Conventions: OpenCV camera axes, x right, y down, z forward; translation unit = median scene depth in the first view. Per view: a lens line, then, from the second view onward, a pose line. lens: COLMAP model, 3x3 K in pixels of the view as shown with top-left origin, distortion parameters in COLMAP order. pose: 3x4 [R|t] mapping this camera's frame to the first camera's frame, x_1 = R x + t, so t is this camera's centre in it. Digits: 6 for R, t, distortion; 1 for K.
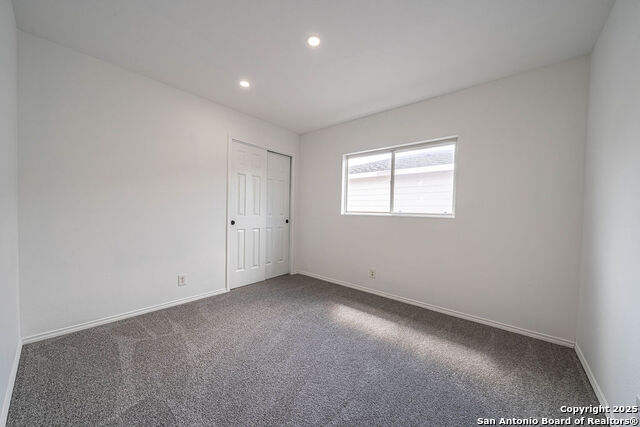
lens RADIAL K [[236.8, 0, 317.5], [0, 236.8, 209.1], [0, 0, 1]] dist [0.000696, 0.000038]
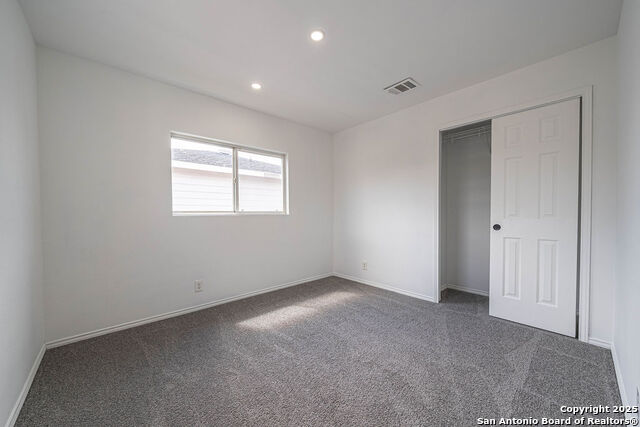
lens RADIAL K [[236.8, 0, 319.0], [0, 236.8, 213.4], [0, 0, 1]] dist [0.000696, 0.000038]
pose [[0.135285, -0.026399, 0.990455, -0.617496], [-0.011964, 0.999529, 0.028275, -0.010891], [-0.990734, -0.015675, 0.134905, 0.534438]]
